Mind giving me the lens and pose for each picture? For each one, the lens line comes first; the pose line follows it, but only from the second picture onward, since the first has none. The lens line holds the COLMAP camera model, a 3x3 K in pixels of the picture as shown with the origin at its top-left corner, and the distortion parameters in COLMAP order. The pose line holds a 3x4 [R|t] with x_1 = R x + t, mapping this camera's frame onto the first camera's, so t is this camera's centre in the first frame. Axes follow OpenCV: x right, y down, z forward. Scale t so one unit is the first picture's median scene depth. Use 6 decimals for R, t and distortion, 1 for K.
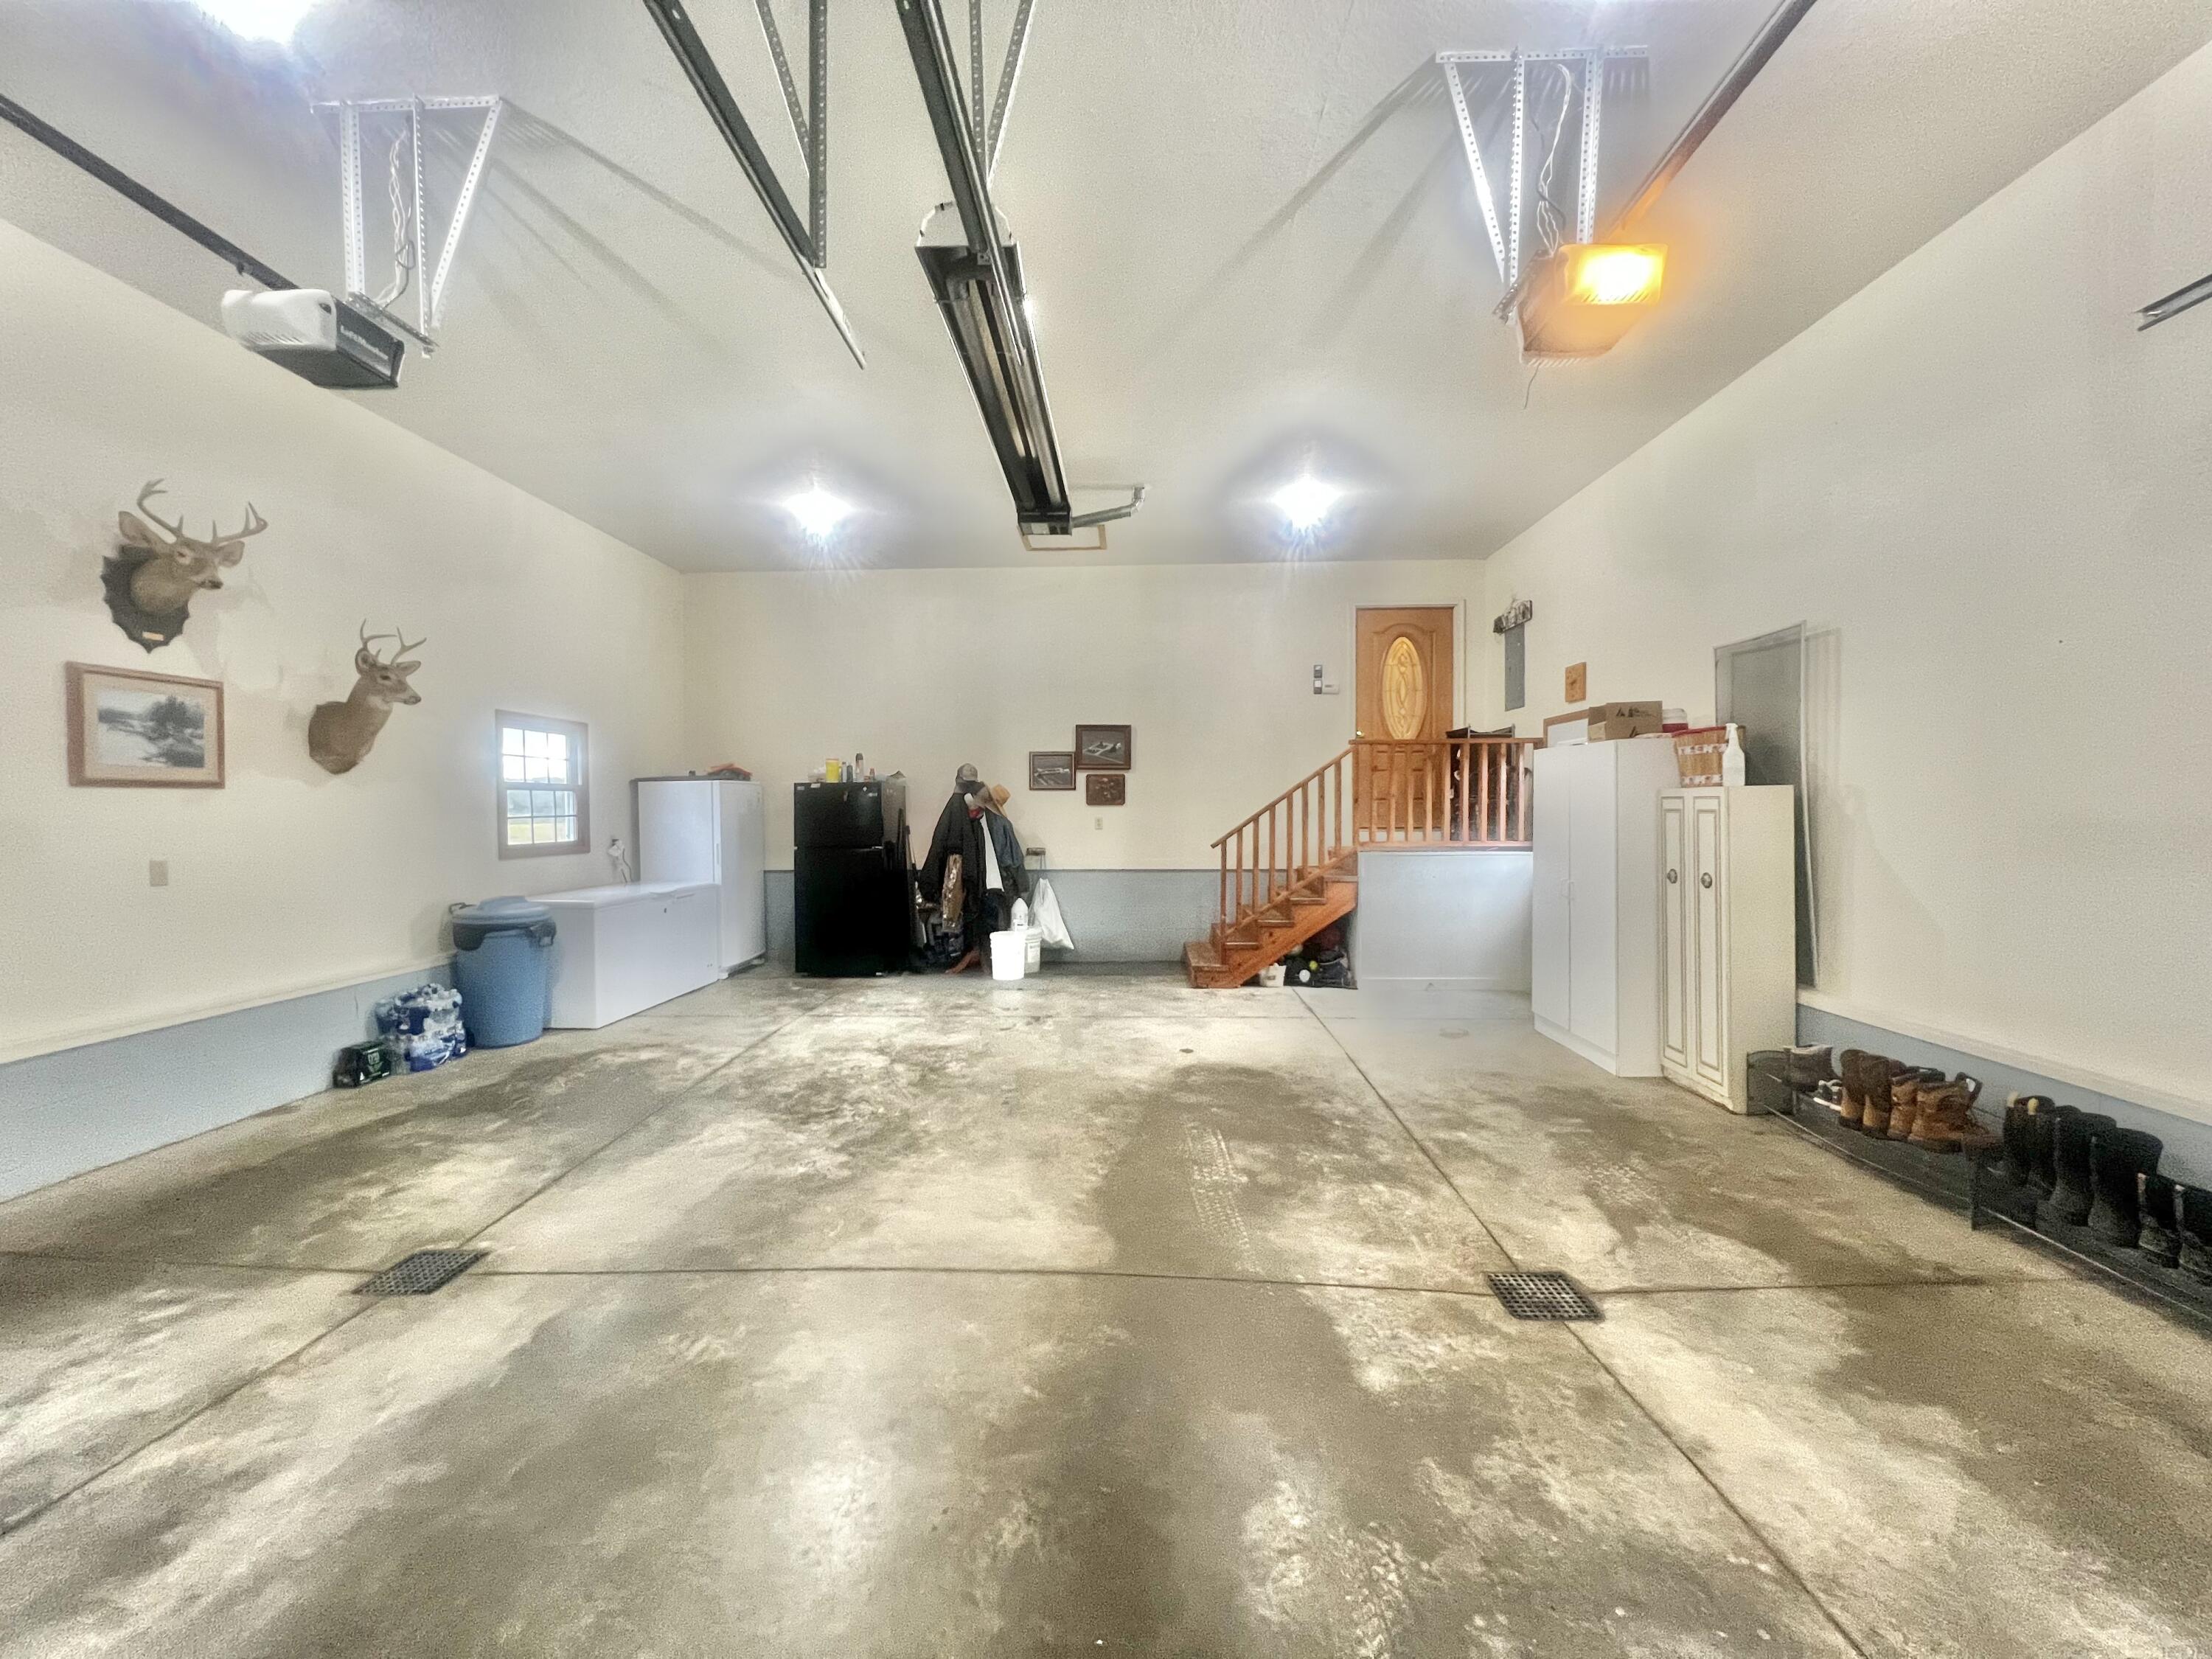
lens RADIAL K [[886.3, 0, 1100.0], [0, 886.3, 827.5], [0, 0, 1]] dist [-0.002663, 0.000915]
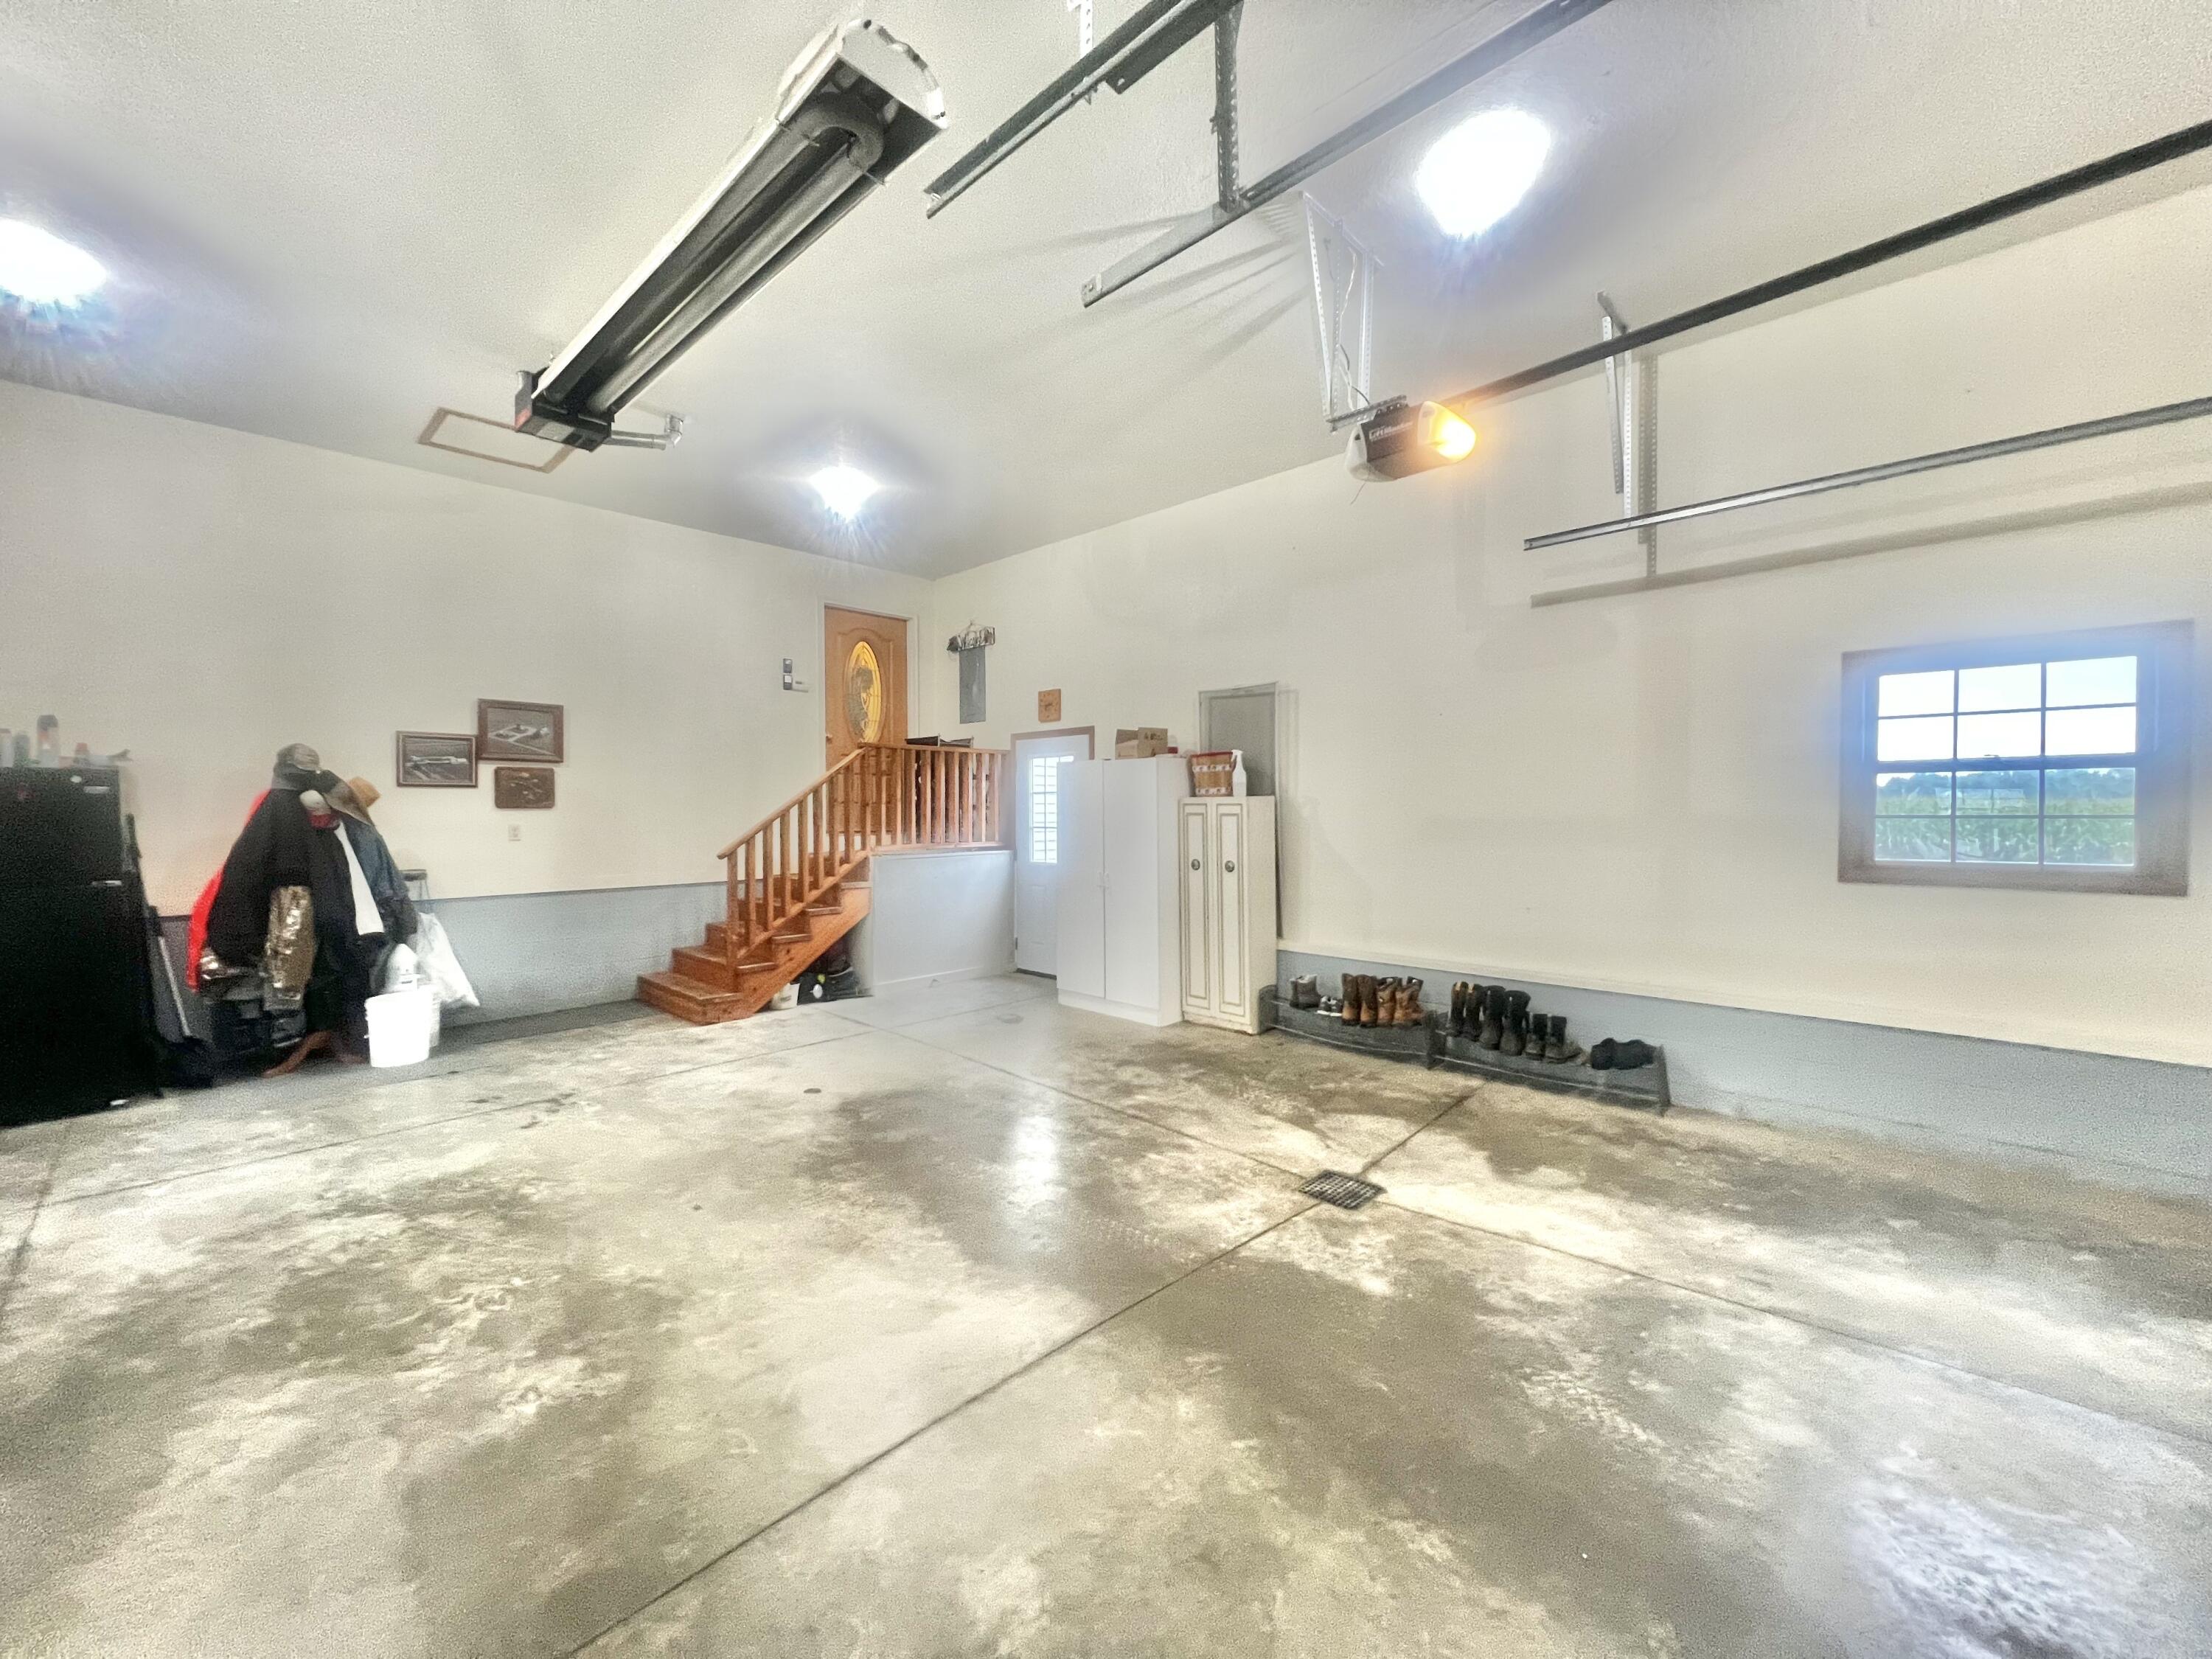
lens RADIAL K [[886.3, 0, 1103.2], [0, 886.3, 826.6], [0, 0, 1]] dist [-0.002663, 0.000915]
pose [[0.665286, -0.014020, 0.746457, -0.470575], [0.016633, 0.999854, 0.003954, -0.009515], [-0.746403, 0.009785, 0.665422, 0.264842]]
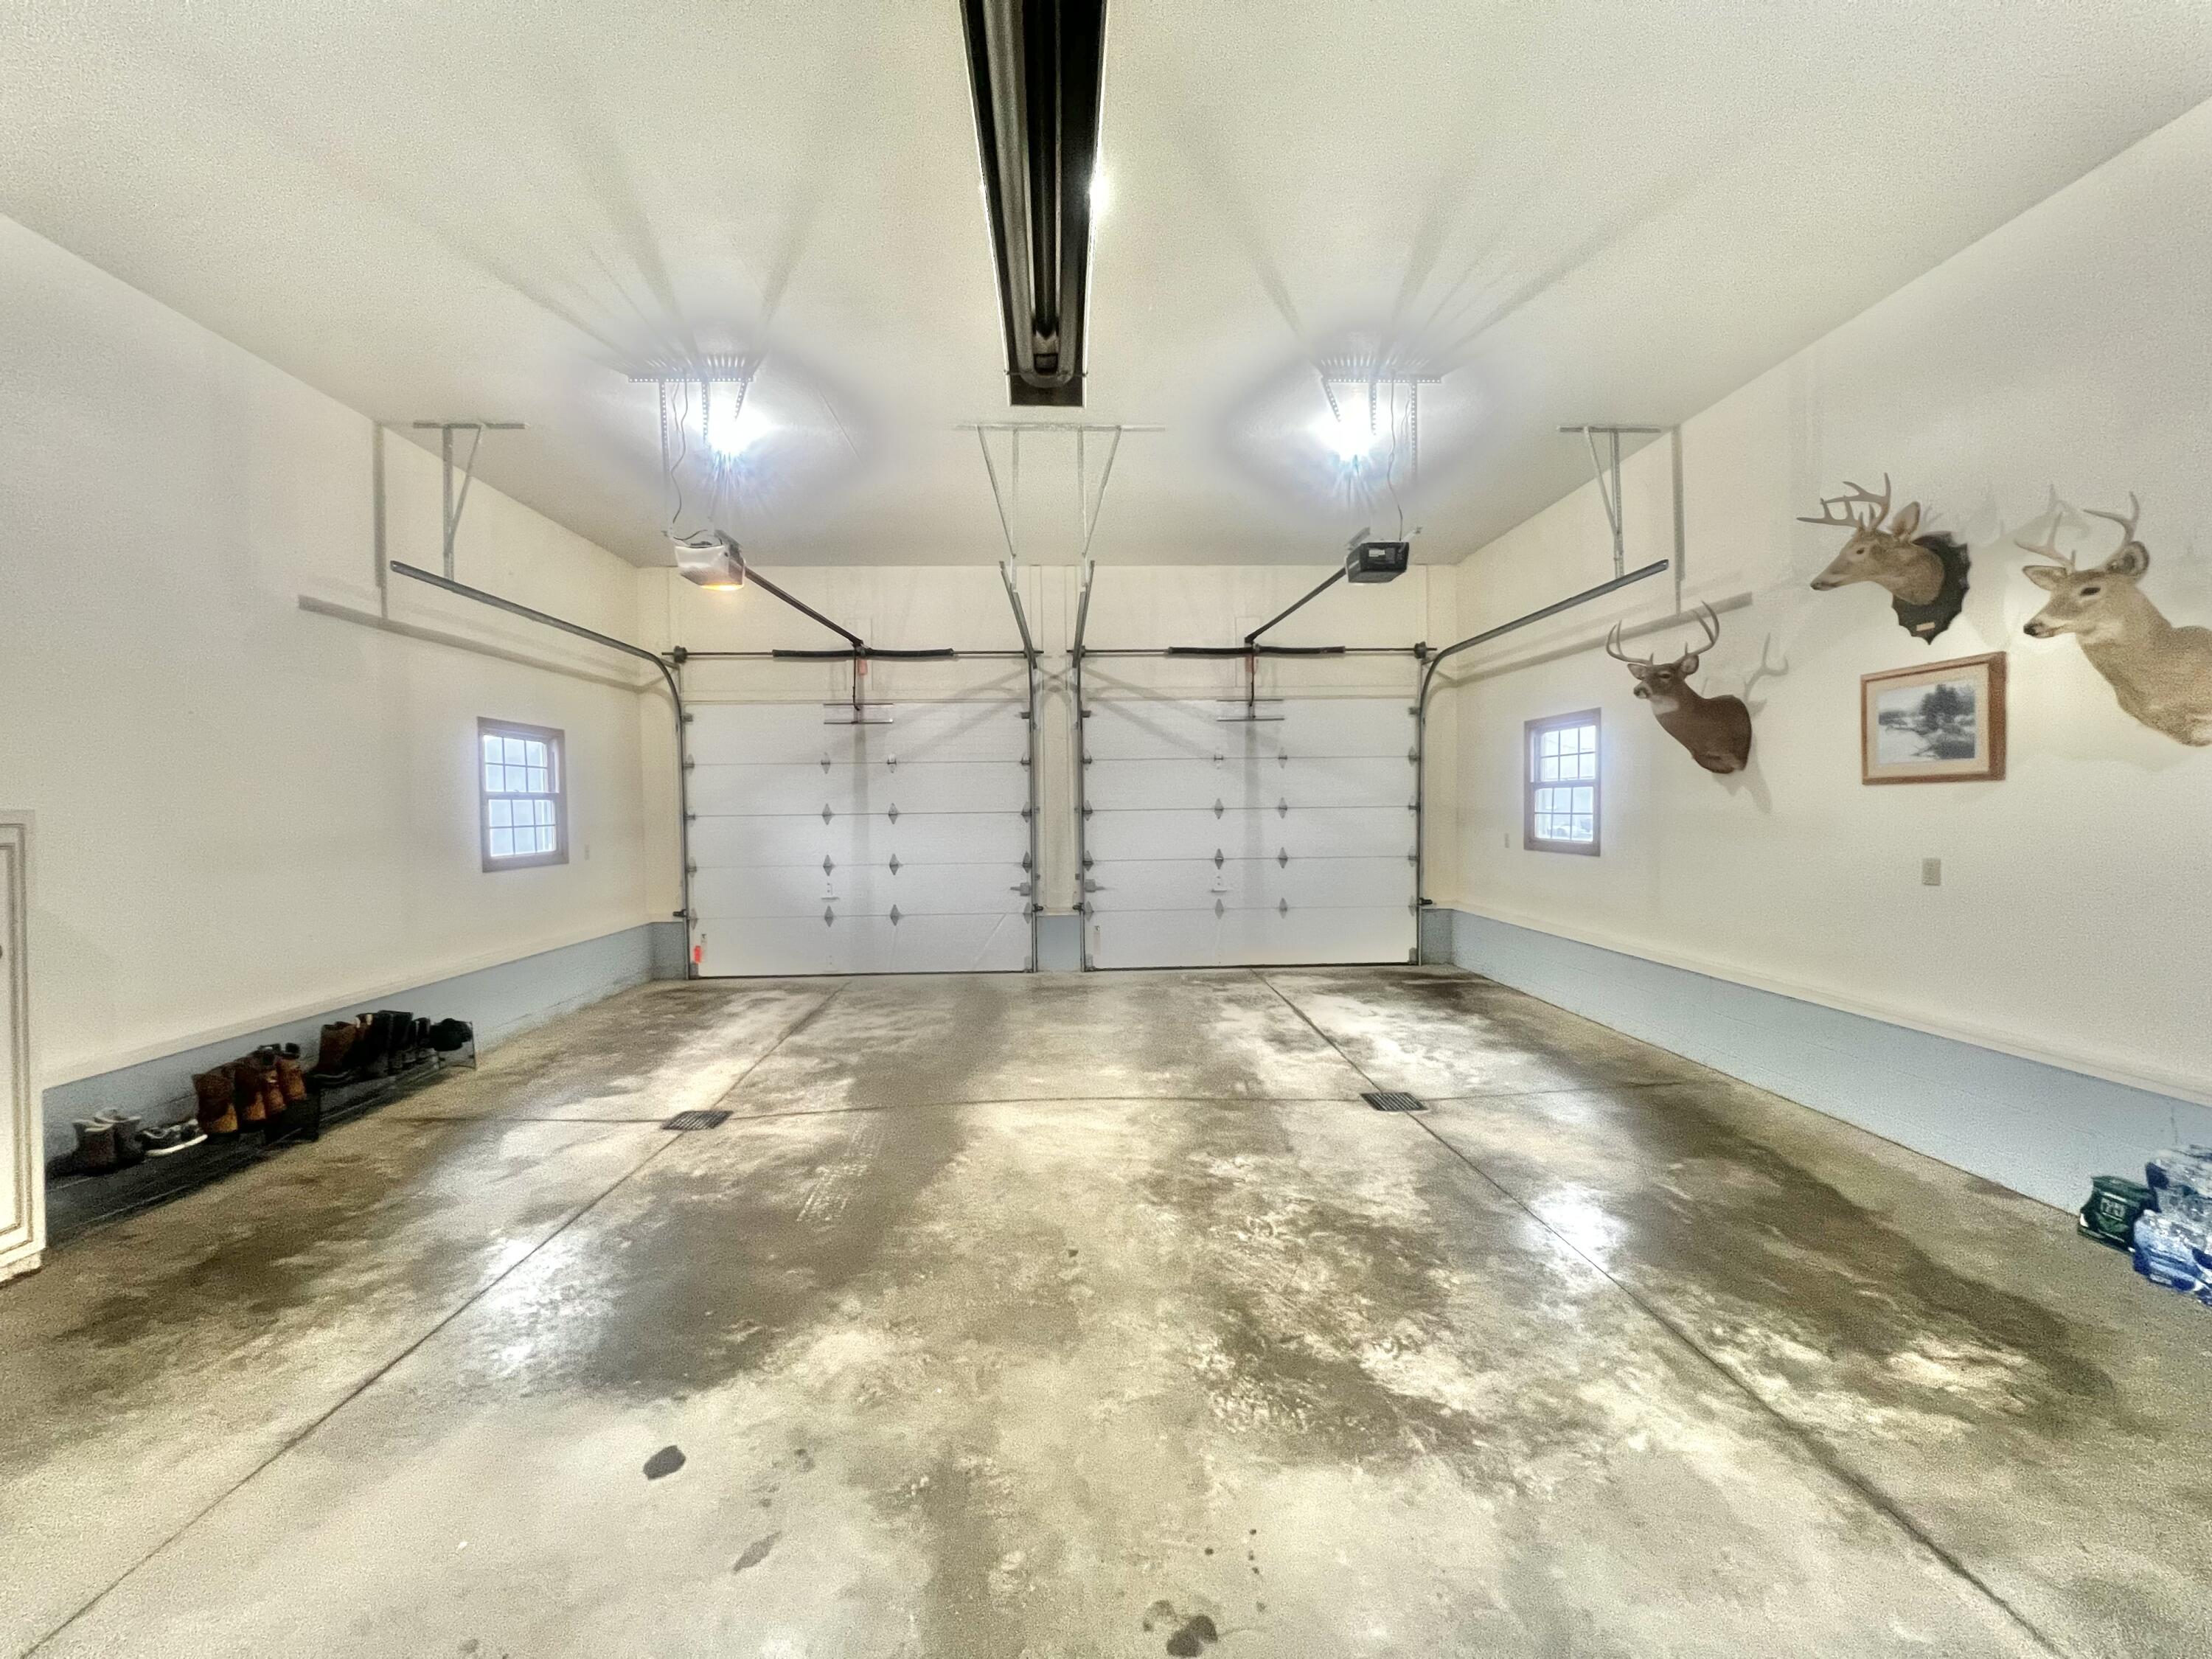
lens RADIAL K [[886.3, 0, 1102.4], [0, 886.3, 828.0], [0, 0, 1]] dist [-0.002663, 0.000915]
pose [[-0.996582, 0.019330, -0.080311, -0.087559], [0.015808, 0.998895, 0.044260, -0.050840], [0.081078, 0.042839, -0.995787, 1.815197]]
